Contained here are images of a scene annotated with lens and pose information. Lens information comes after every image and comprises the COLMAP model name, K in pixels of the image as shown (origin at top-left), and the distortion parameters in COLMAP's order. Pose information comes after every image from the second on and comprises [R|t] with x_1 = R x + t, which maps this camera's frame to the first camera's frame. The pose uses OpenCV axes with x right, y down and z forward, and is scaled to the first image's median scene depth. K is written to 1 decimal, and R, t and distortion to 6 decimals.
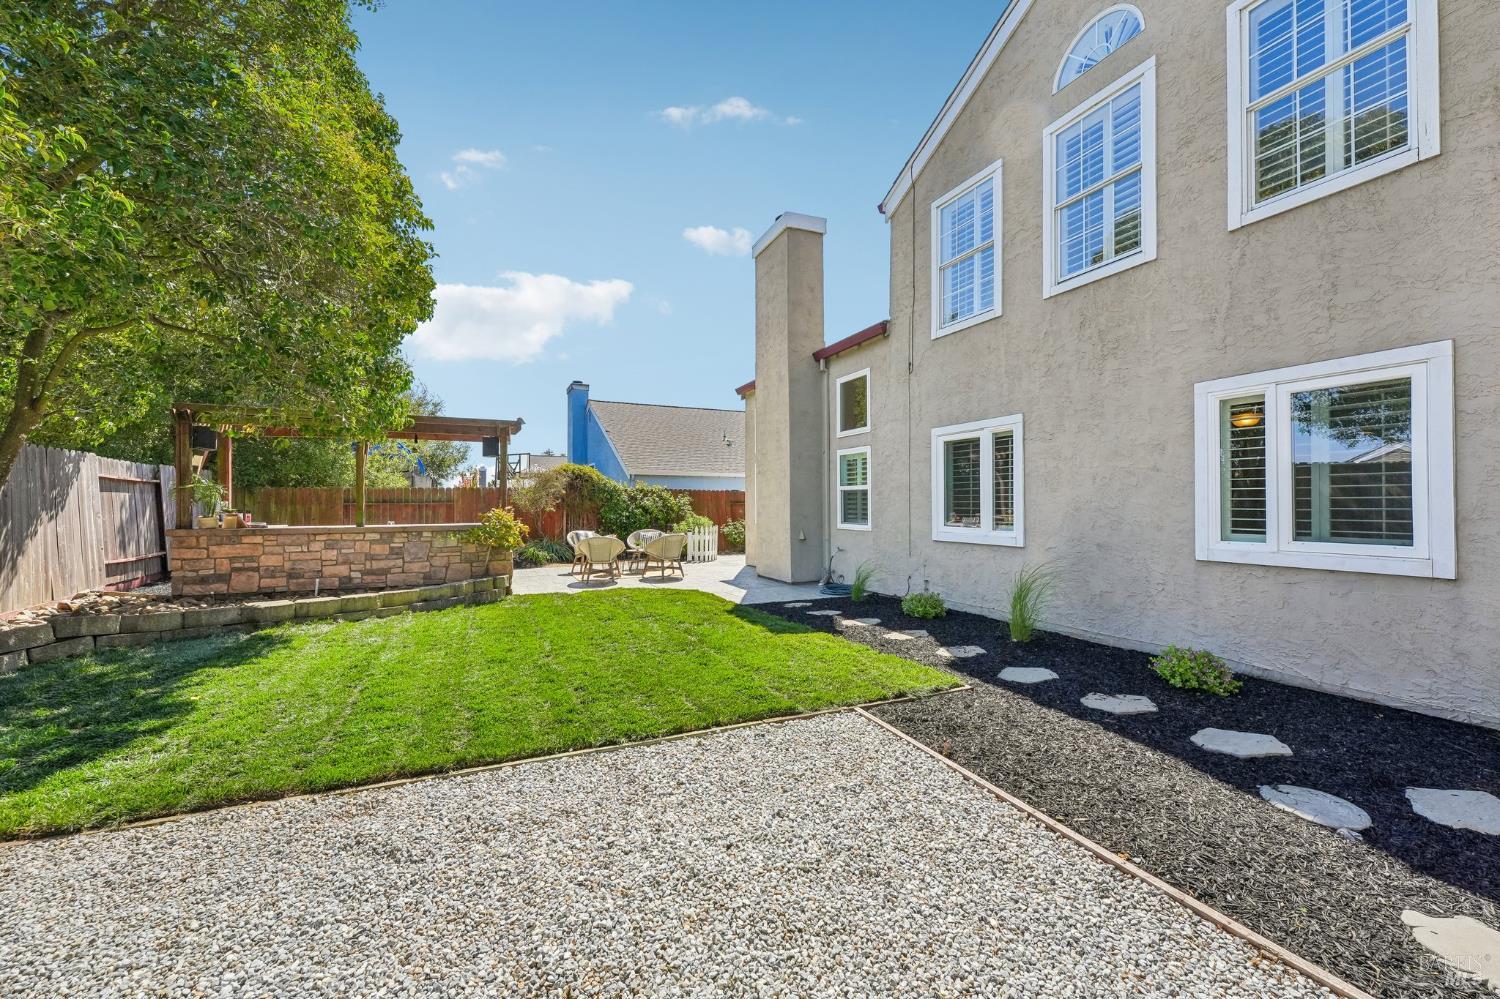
lens RADIAL K [[603.2, 0, 742.3], [0, 603.2, 496.1], [0, 0, 1]] dist [-0.000621, -0.000168]
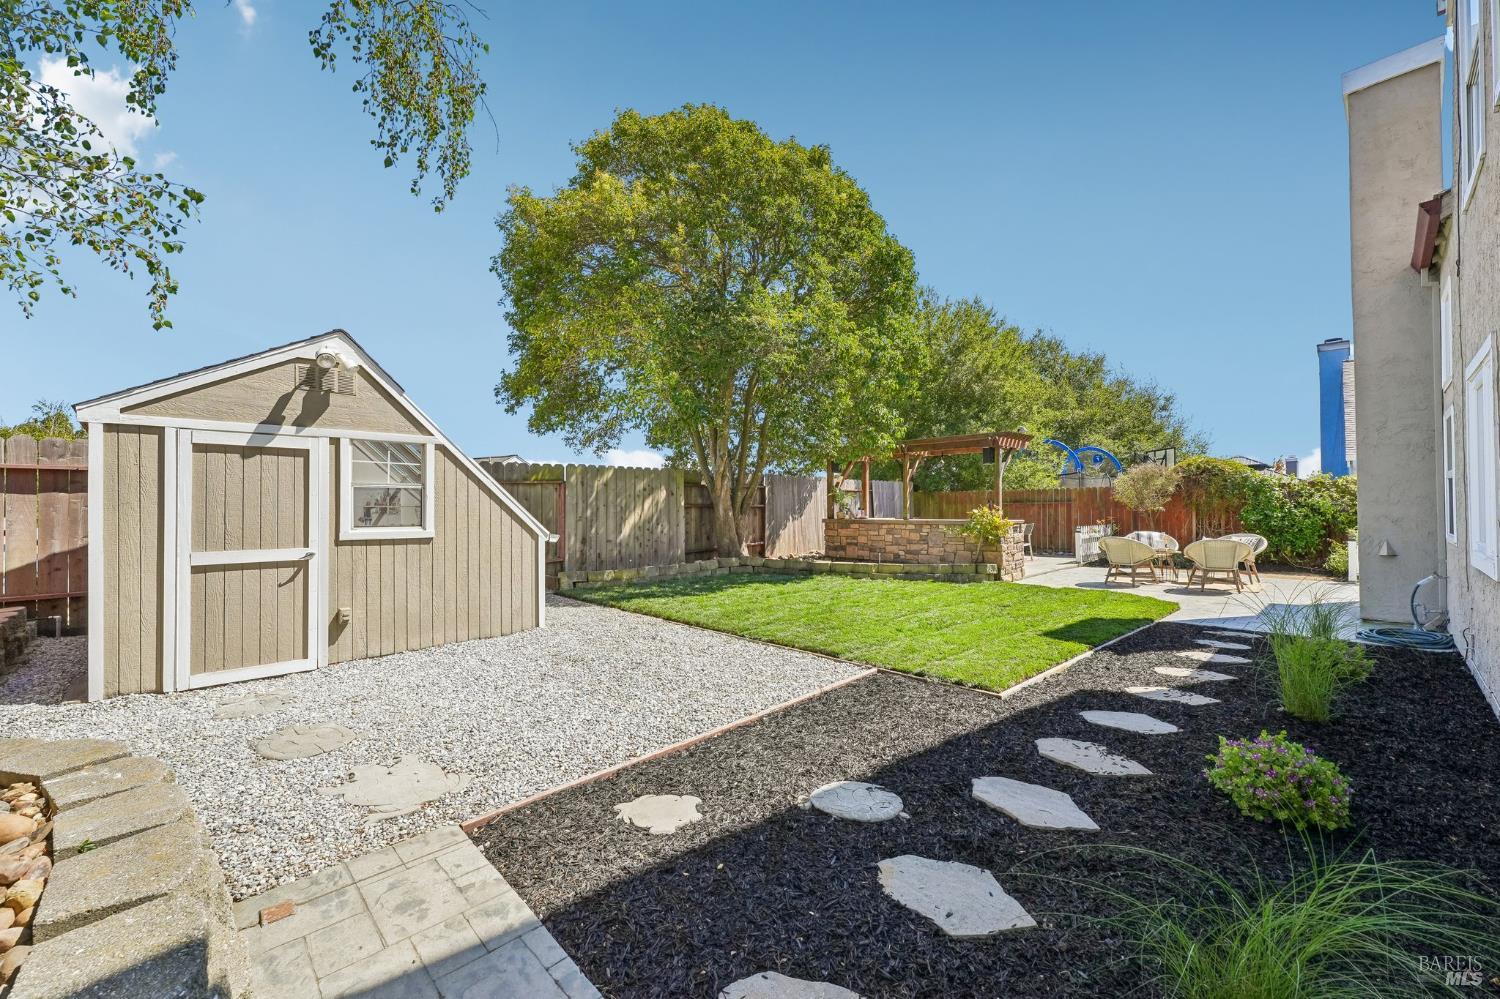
lens RADIAL K [[603.2, 0, 742.3], [0, 603.2, 496.1], [0, 0, 1]] dist [-0.000621, -0.000168]
pose [[0.336053, -0.014948, -0.941725, 0.622558], [0.017668, 0.999798, -0.009565, 0.001299], [0.941677, -0.013424, 0.336249, 0.161367]]
